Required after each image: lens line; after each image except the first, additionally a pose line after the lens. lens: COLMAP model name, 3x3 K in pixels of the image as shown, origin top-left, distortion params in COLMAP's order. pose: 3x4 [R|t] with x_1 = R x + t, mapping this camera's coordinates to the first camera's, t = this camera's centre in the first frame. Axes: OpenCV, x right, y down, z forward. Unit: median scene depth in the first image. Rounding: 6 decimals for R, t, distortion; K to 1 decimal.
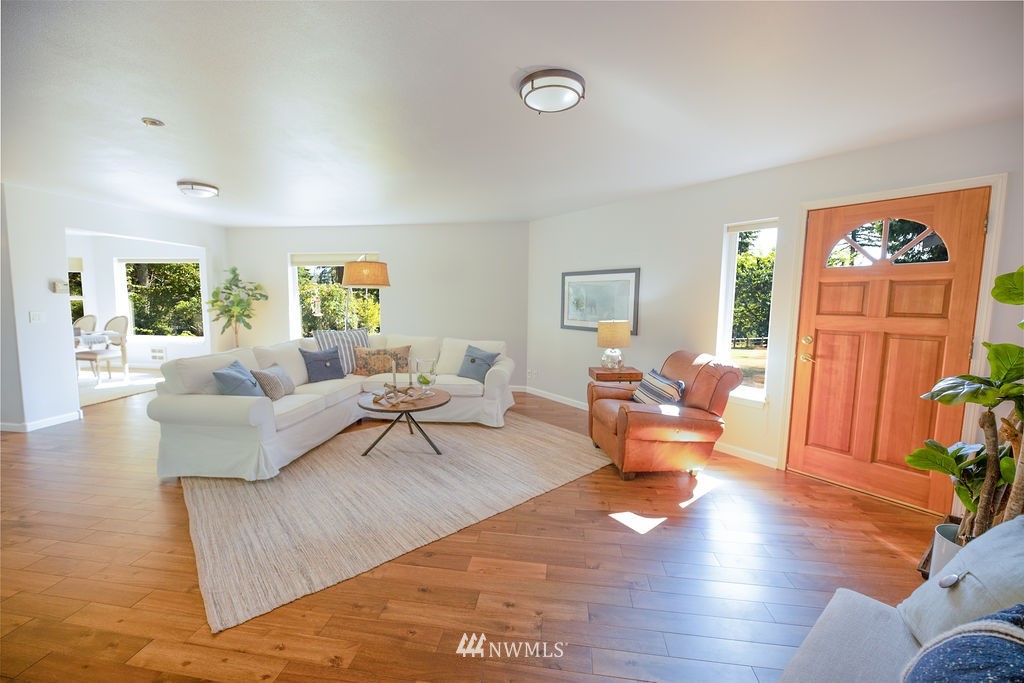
lens RADIAL K [[409.3, 0, 512.0], [0, 409.3, 341.5], [0, 0, 1]] dist [-0.013101, -0.000055]
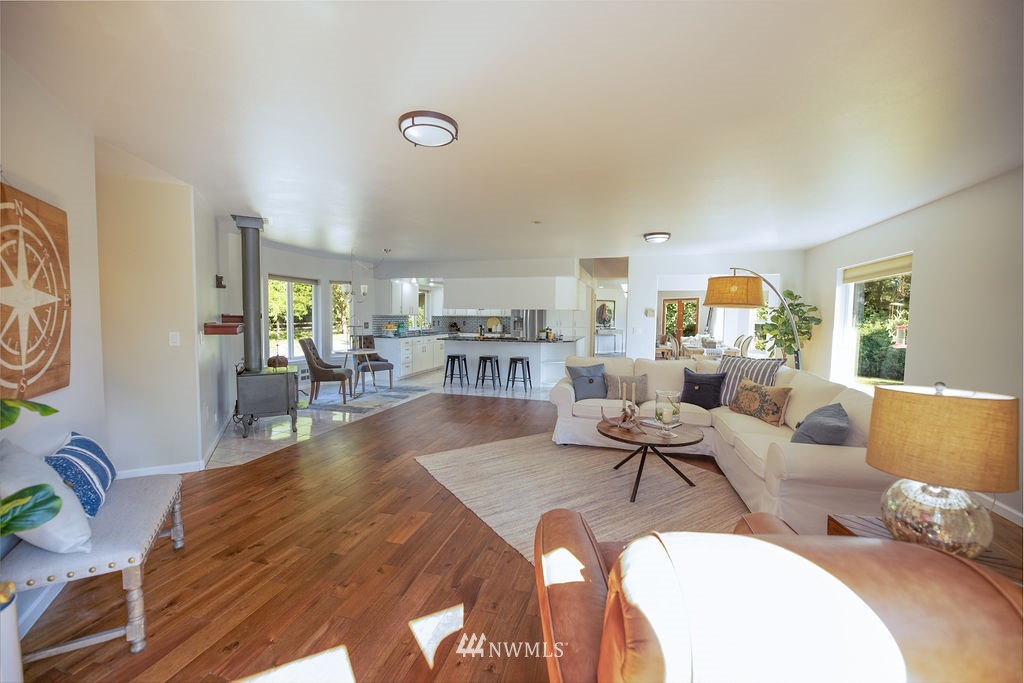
lens RADIAL K [[409.3, 0, 512.0], [0, 409.3, 341.5], [0, 0, 1]] dist [-0.013101, -0.000055]
pose [[-0.145374, 0.044654, -0.988369, 0.576597], [-0.114548, 0.991503, 0.061644, -0.063661], [0.982723, 0.122177, -0.139024, 0.698975]]
